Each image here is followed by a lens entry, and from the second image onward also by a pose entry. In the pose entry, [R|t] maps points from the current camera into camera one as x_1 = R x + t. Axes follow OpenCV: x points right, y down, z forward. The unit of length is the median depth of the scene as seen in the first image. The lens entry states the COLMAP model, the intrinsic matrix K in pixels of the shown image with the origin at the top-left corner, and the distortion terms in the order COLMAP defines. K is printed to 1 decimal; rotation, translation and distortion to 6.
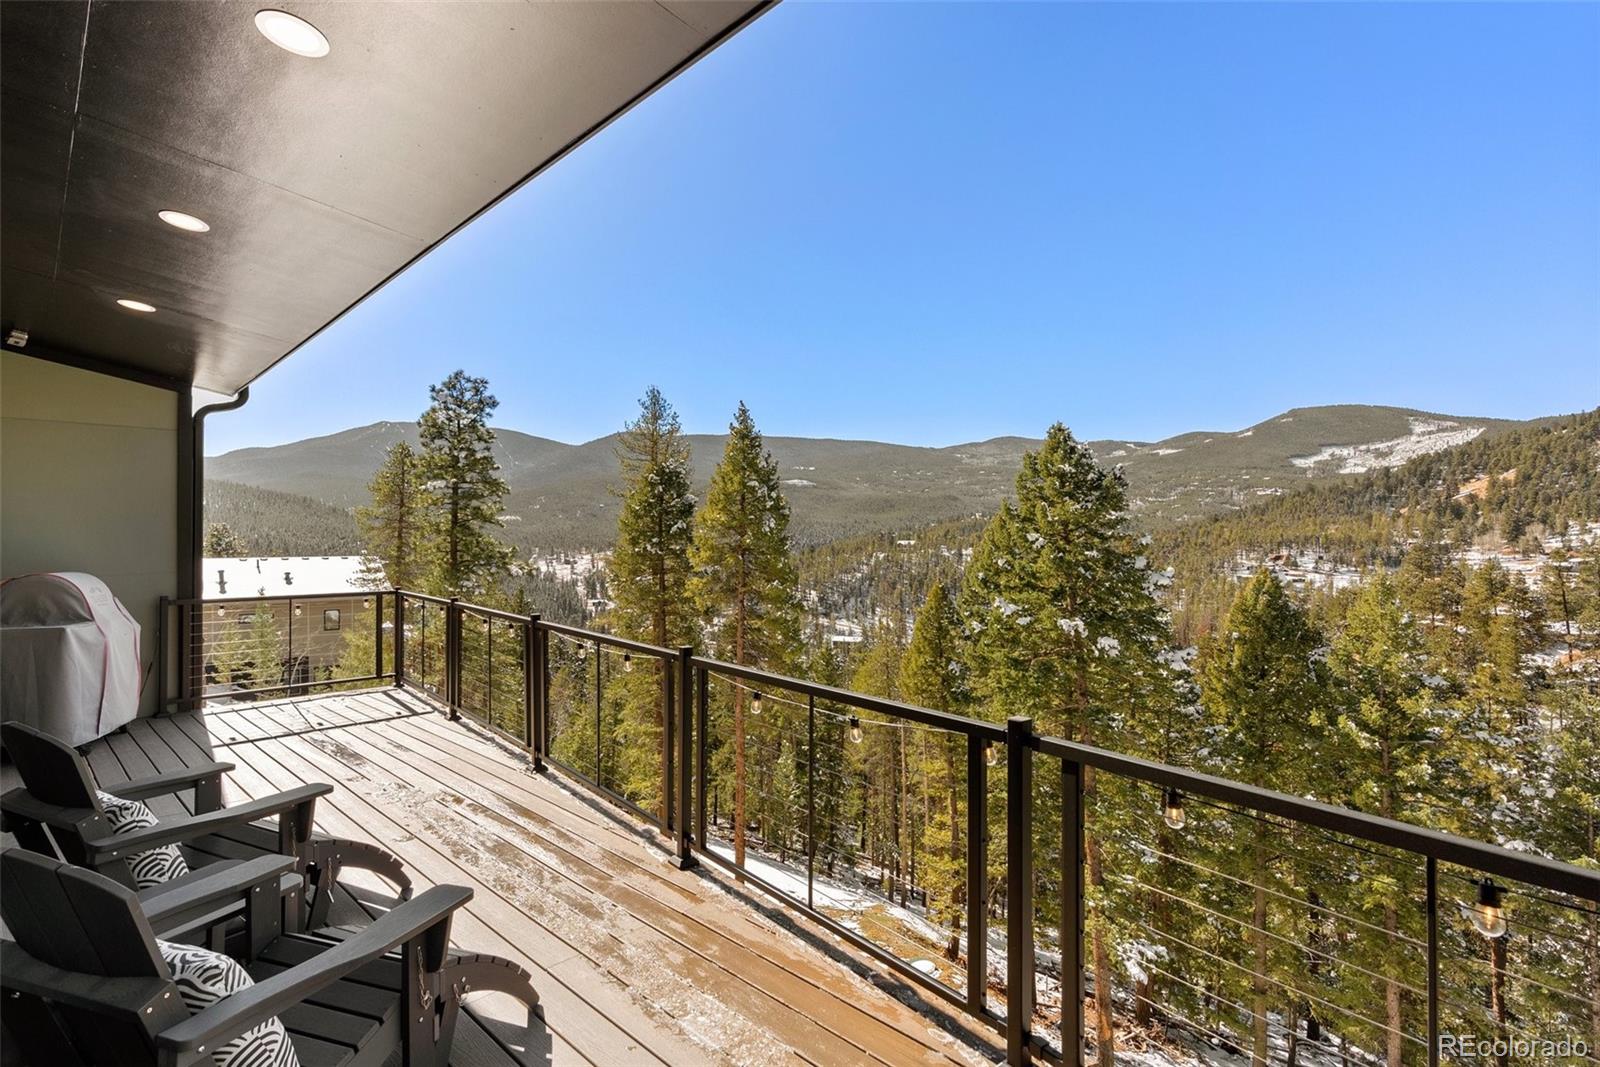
lens RADIAL K [[777.9, 0, 798.6], [0, 777.9, 536.2], [0, 0, 1]] dist [-0.005105, -0.000064]
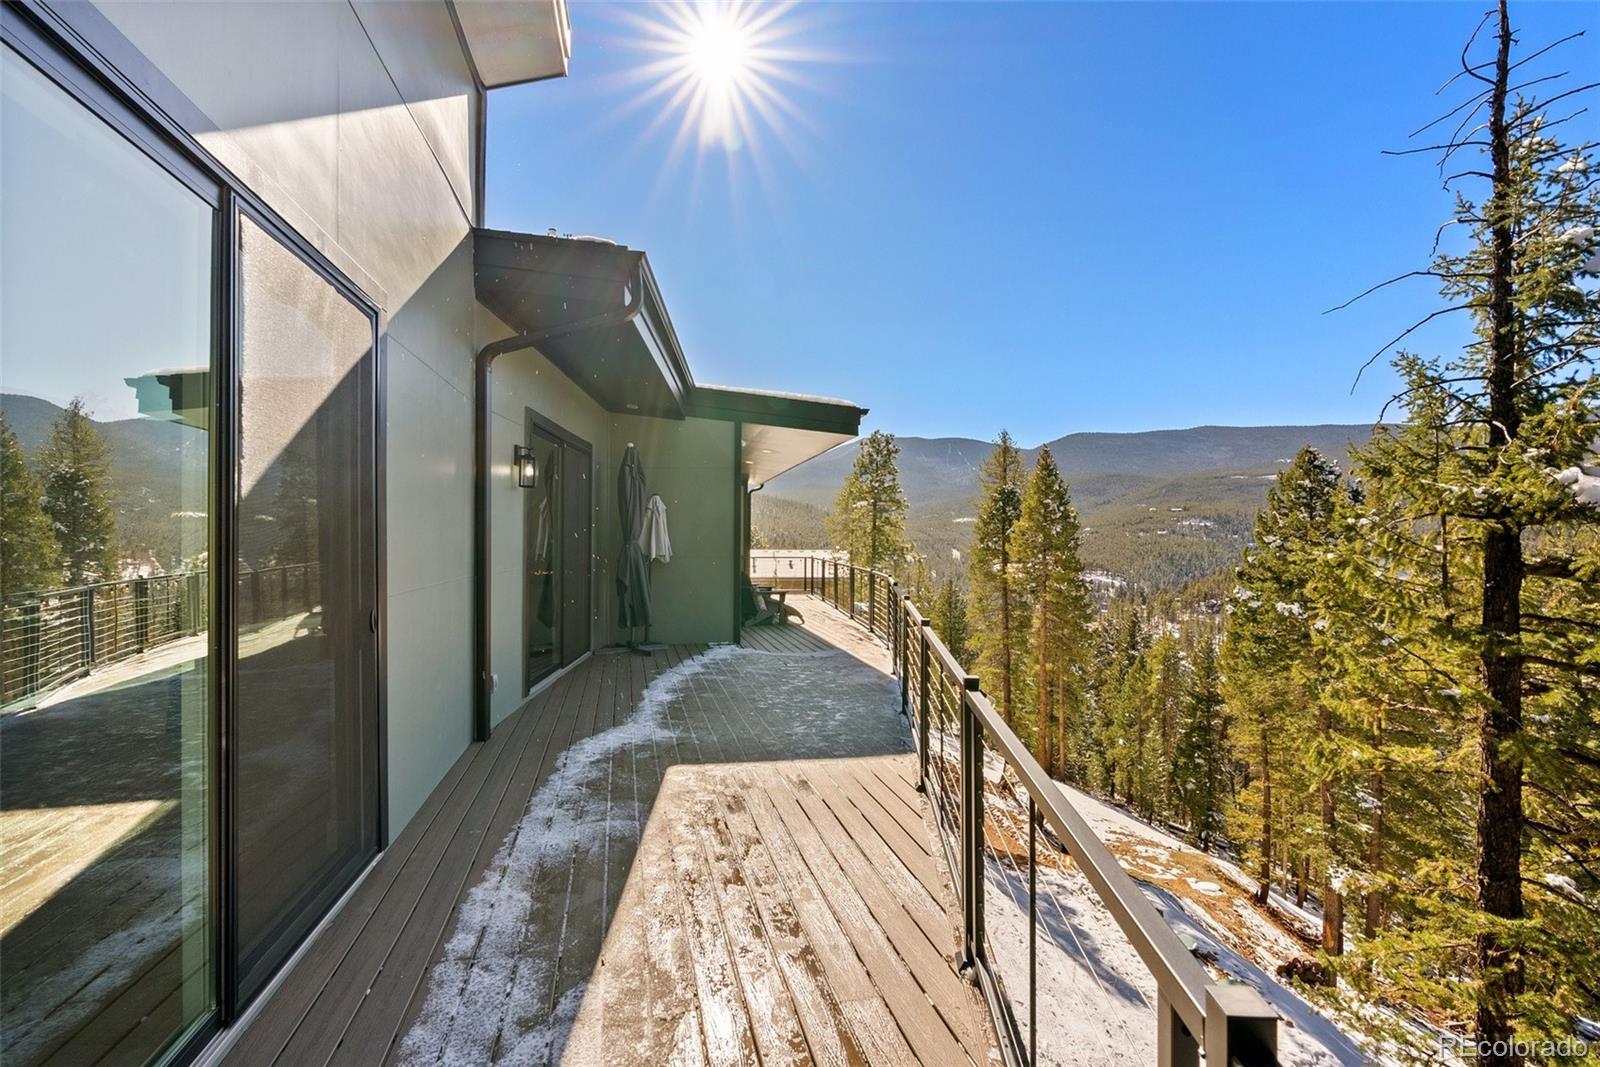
lens RADIAL K [[743.0, 0, 798.7], [0, 743.0, 533.4], [0, 0, 1]] dist [-0.006120, 0.002141]
pose [[0.837521, 0.004103, -0.546390, 0.254374], [-0.006667, 0.999974, -0.002710, 0.000091], [0.546365, 0.005912, 0.837526, -0.347480]]
